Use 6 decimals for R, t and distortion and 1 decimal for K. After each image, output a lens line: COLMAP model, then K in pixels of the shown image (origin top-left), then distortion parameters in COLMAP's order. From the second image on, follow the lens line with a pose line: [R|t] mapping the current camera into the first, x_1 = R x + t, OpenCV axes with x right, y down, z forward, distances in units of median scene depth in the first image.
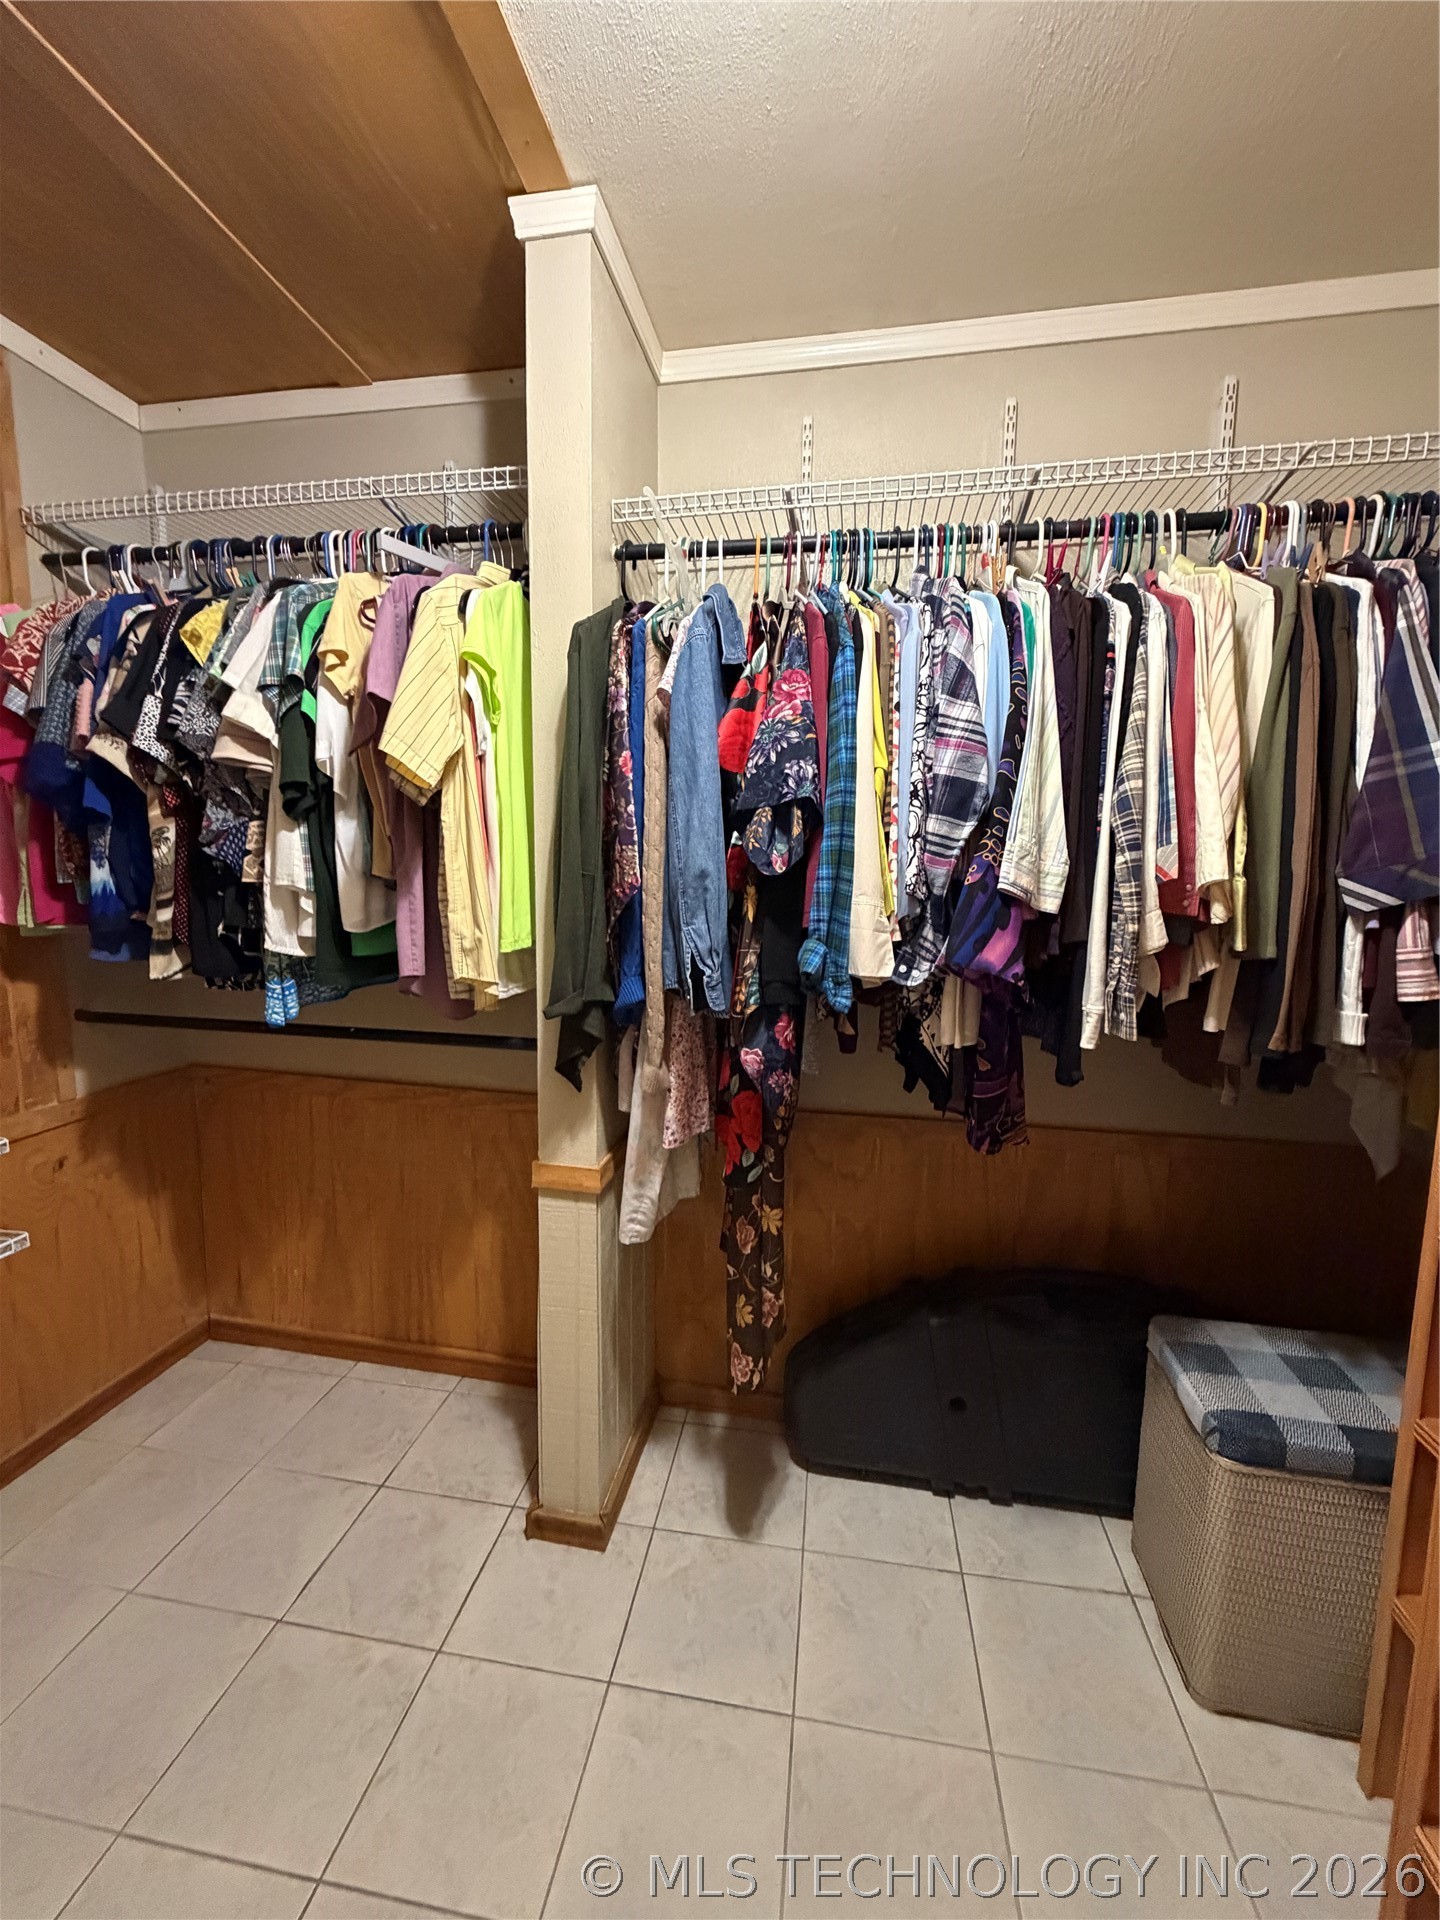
lens RADIAL K [[768.1, 0, 720.6], [0, 768.1, 955.7], [0, 0, 1]] dist [-0.002010, -0.000579]
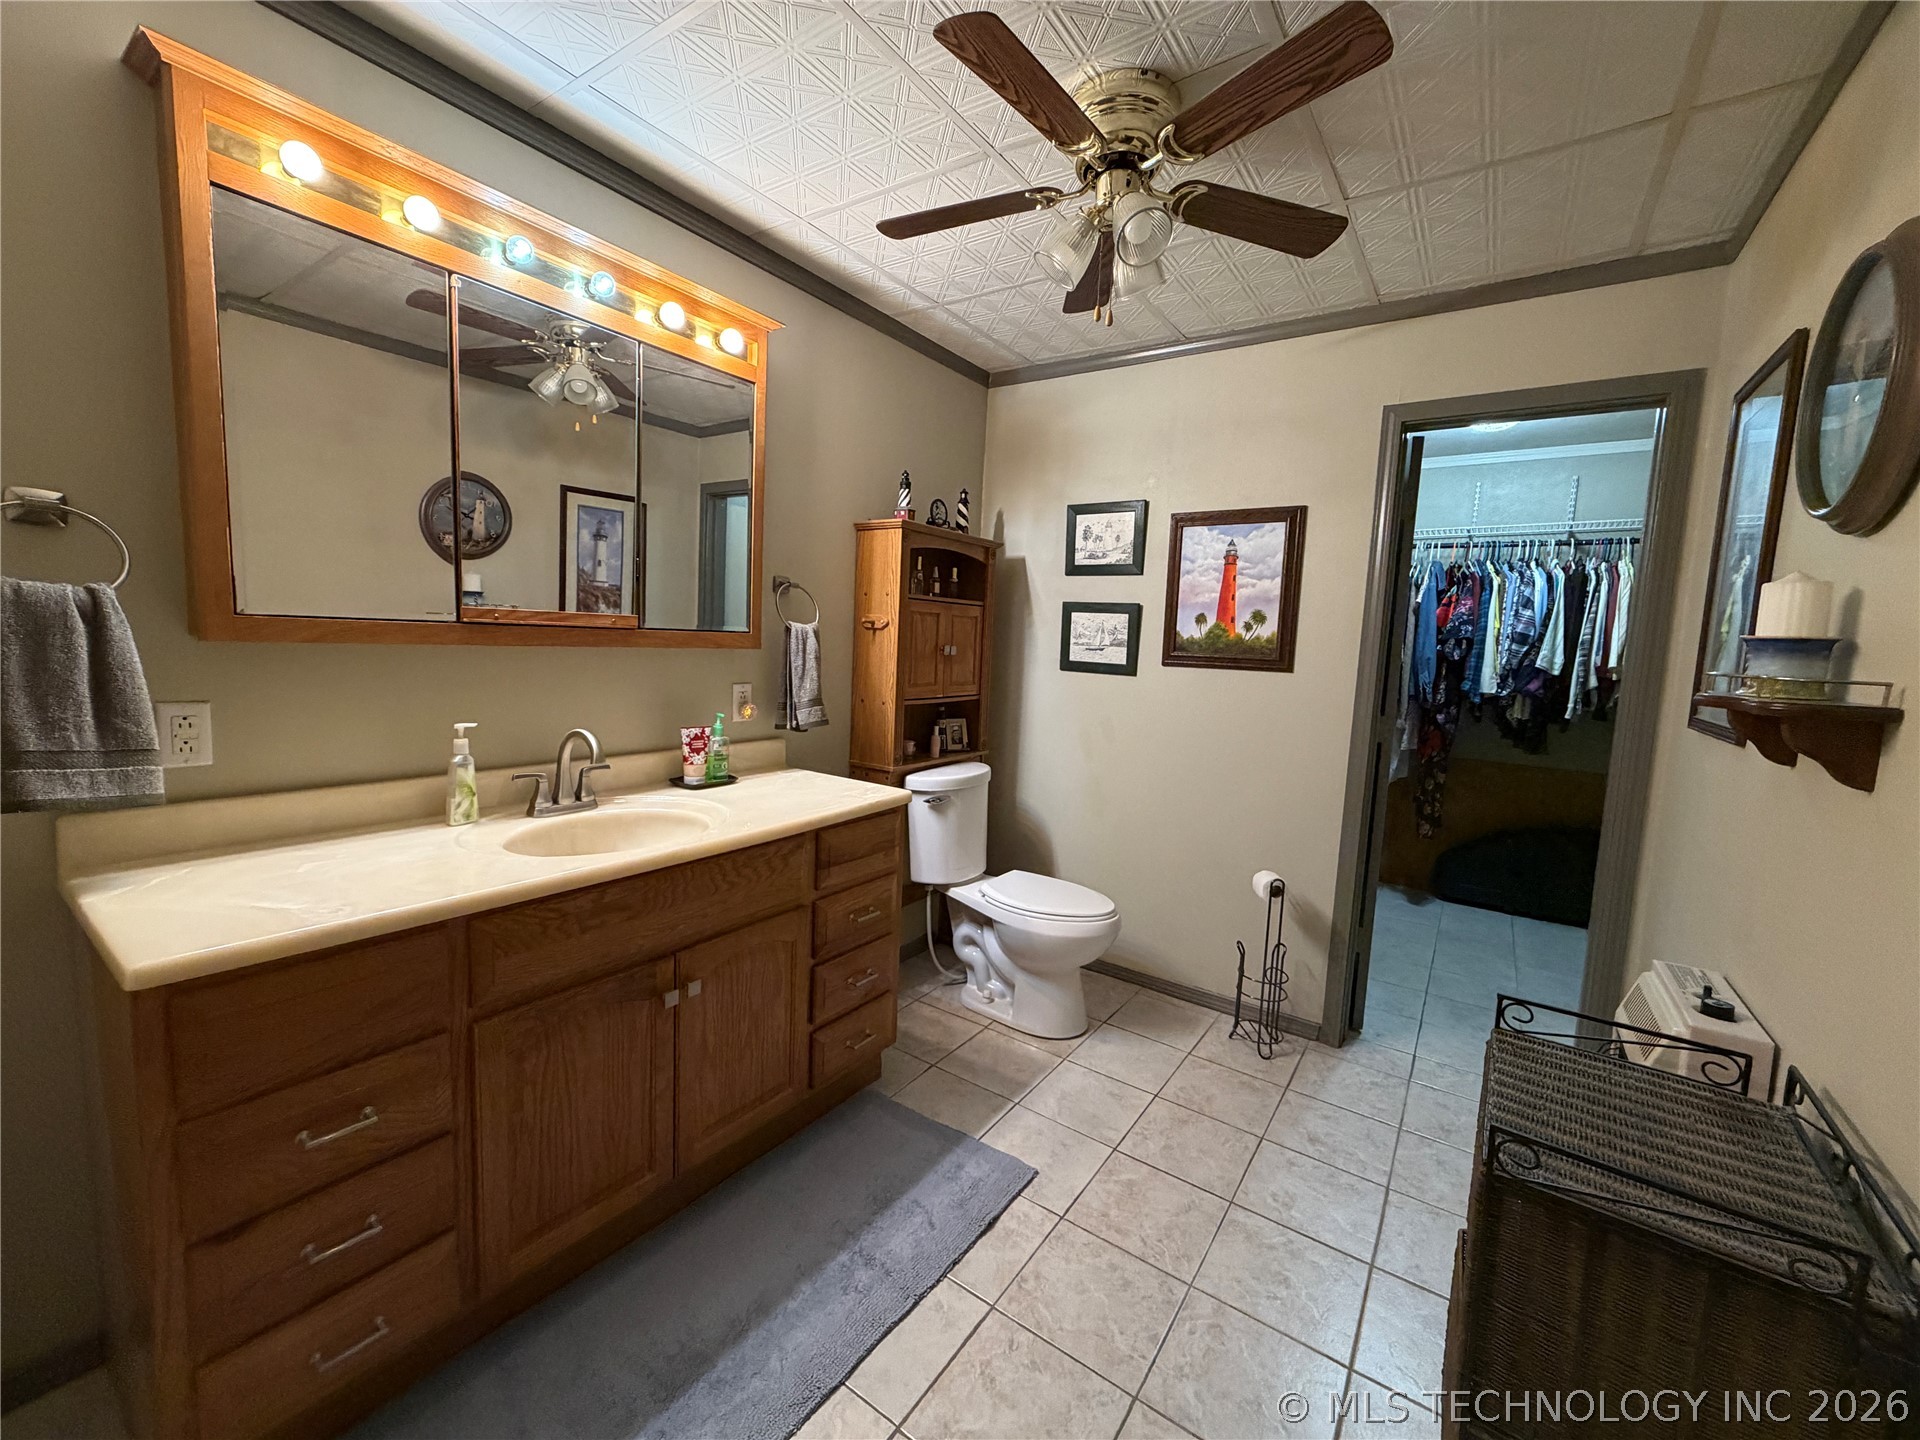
lens RADIAL K [[768.1, 0, 951.2], [0, 768.1, 722.3], [0, 0, 1]] dist [-0.002010, -0.000579]
pose [[0.898459, 0.071007, -0.433277, -0.415399], [-0.070942, 0.997347, 0.016340, 0.253983], [0.433287, 0.016056, 0.901113, -2.824256]]
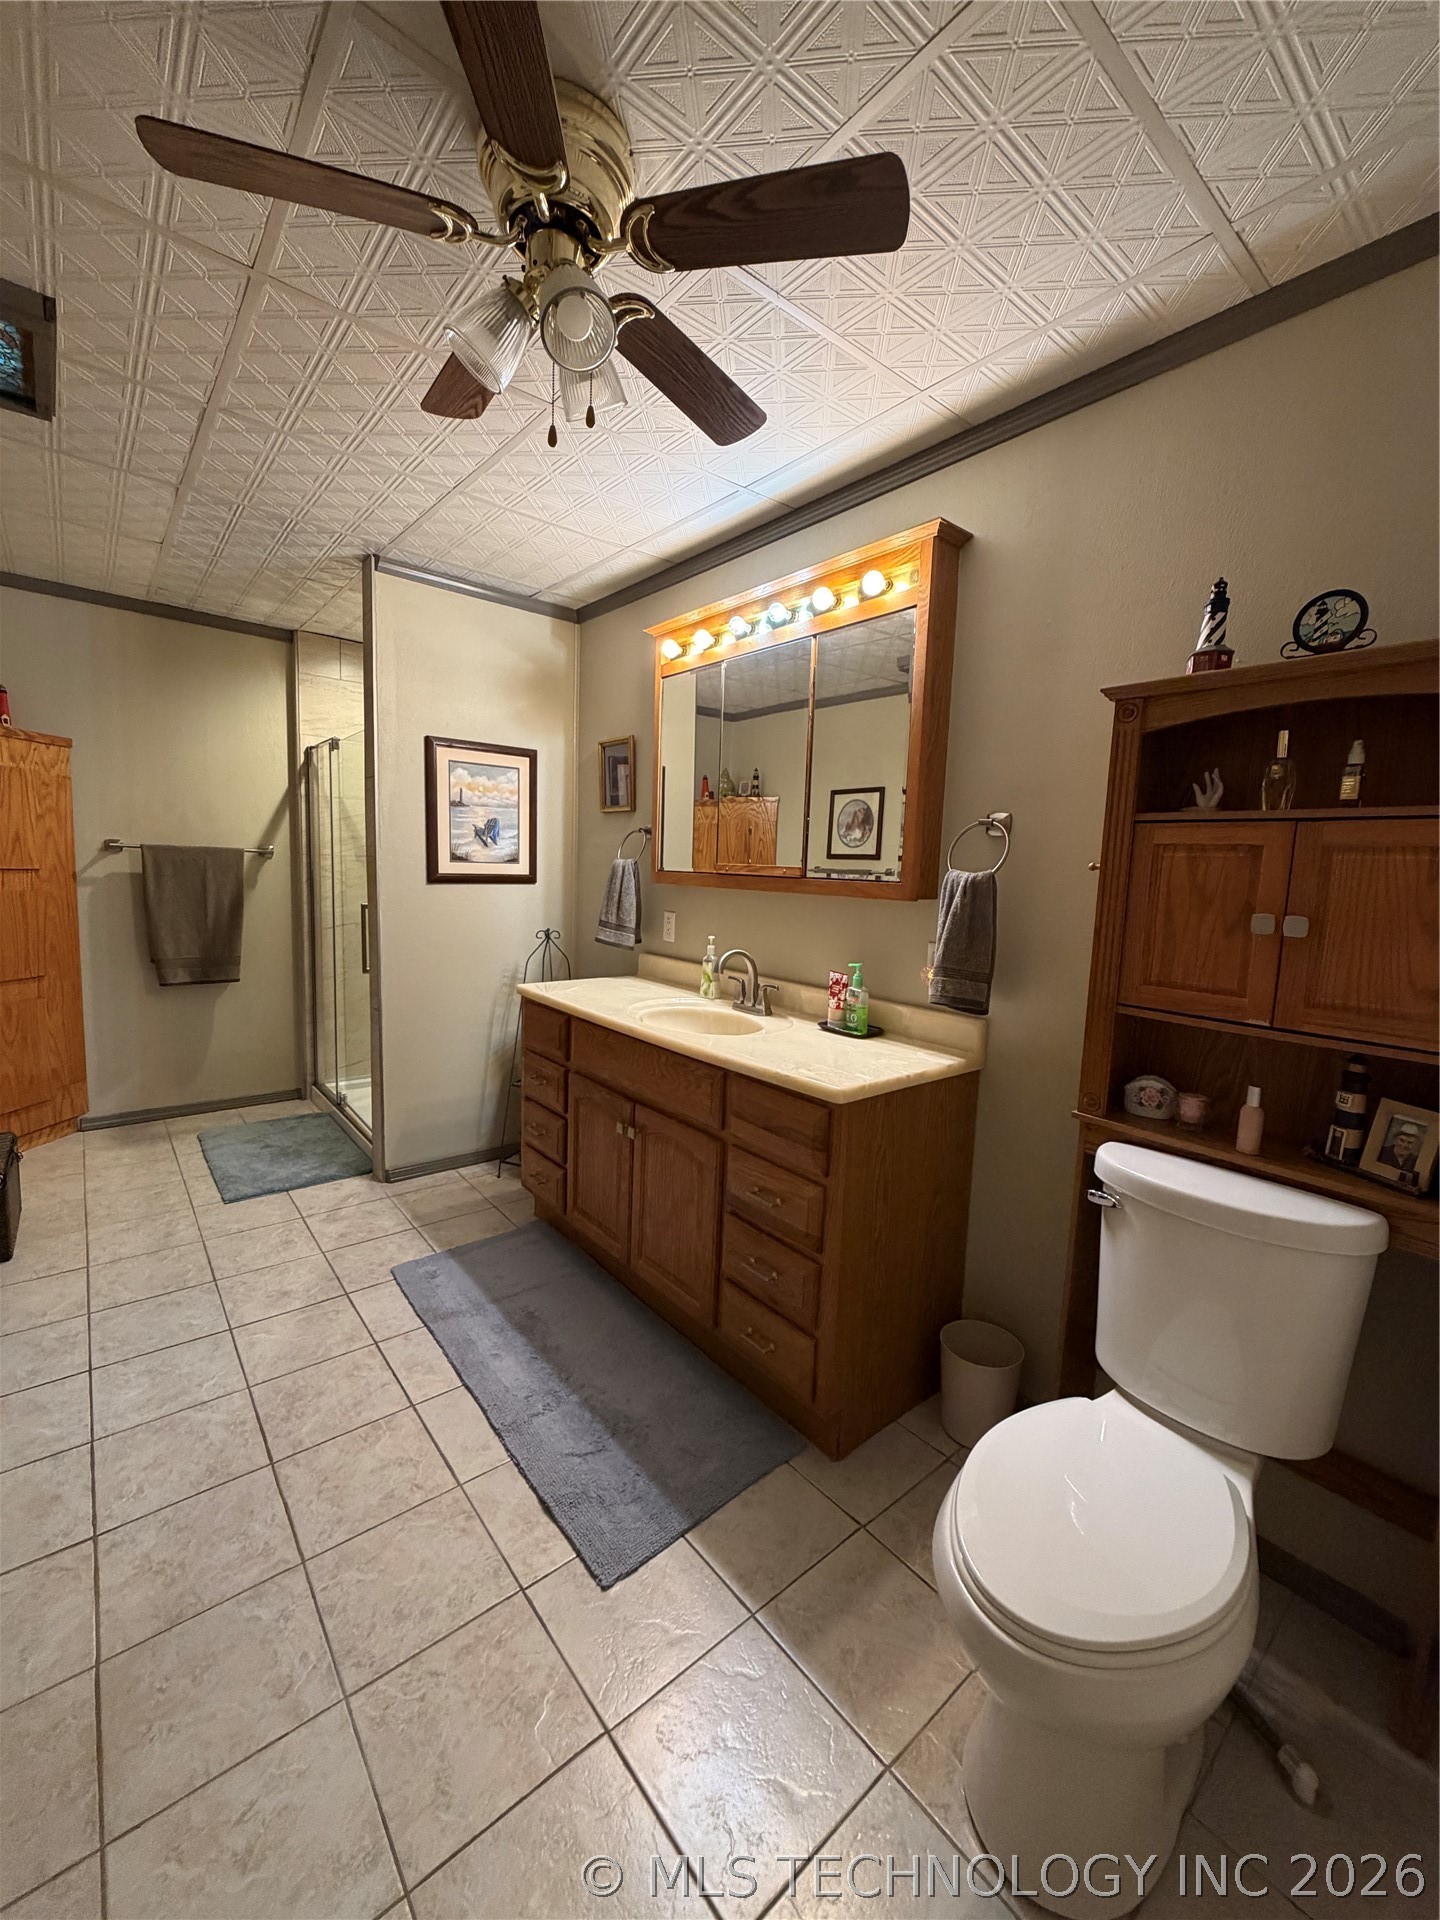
lens RADIAL K [[768.1, 0, 721.8], [0, 768.1, 958.6], [0, 0, 1]] dist [-0.002010, -0.000579]
pose [[-0.655397, 0.042437, -0.754092, 0.116722], [-0.127231, 0.977949, 0.165613, -0.178506], [0.744491, 0.204487, -0.635546, 1.699036]]
